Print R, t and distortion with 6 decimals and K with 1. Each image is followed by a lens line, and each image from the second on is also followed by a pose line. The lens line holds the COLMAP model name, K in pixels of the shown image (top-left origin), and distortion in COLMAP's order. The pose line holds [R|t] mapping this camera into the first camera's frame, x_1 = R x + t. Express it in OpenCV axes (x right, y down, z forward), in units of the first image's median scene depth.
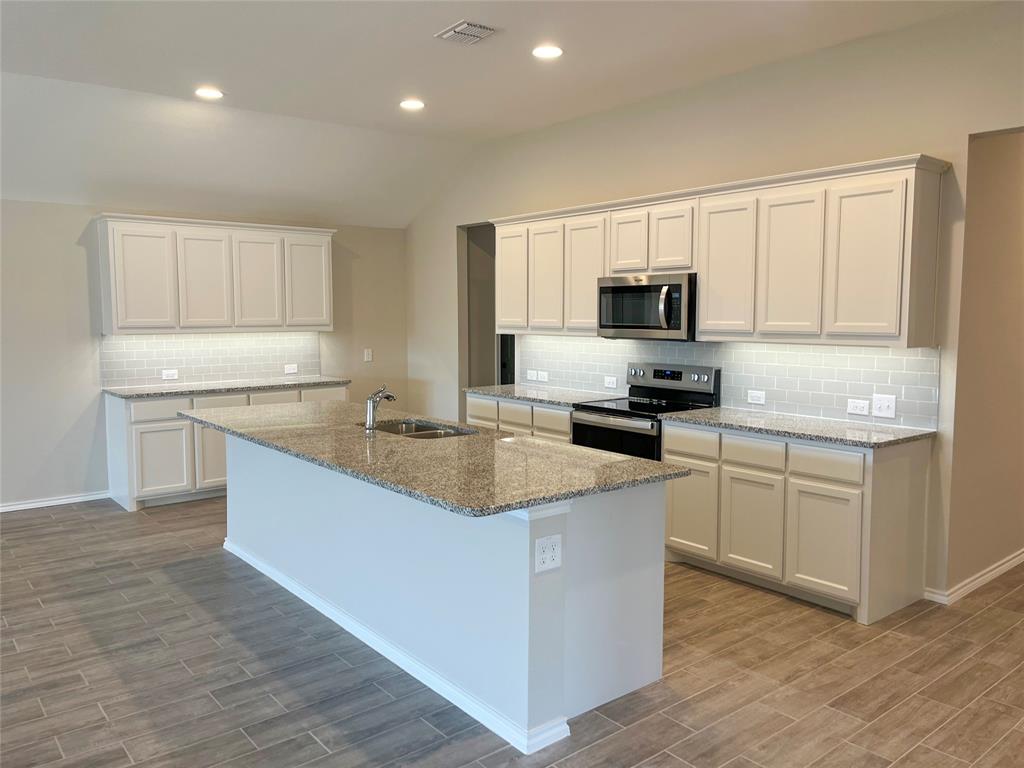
lens RADIAL K [[776.8, 0, 517.7], [0, 776.8, 376.1], [0, 0, 1]] dist [0.041101, -0.041694]
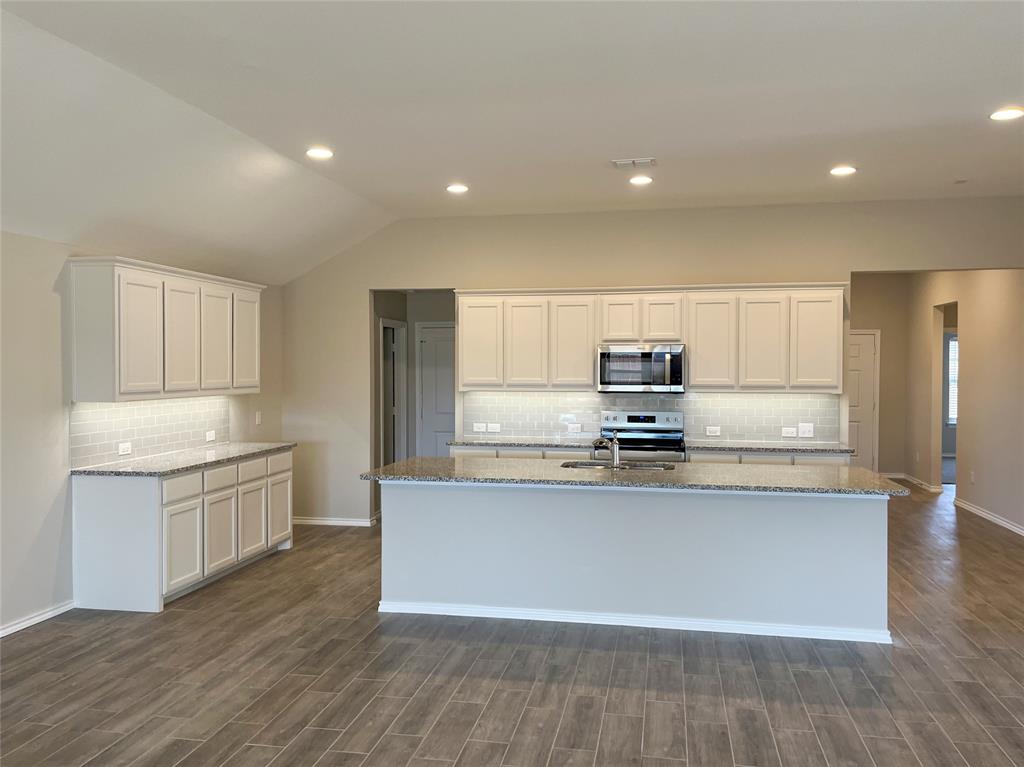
lens RADIAL K [[776.8, 0, 550.7], [0, 776.8, 384.0], [0, 0, 1]] dist [0.041101, -0.041694]
pose [[0.766136, -0.013267, 0.642542, -0.843667], [0.053163, 0.997669, -0.042790, -0.014225], [-0.640476, 0.066942, 0.765055, 0.086442]]
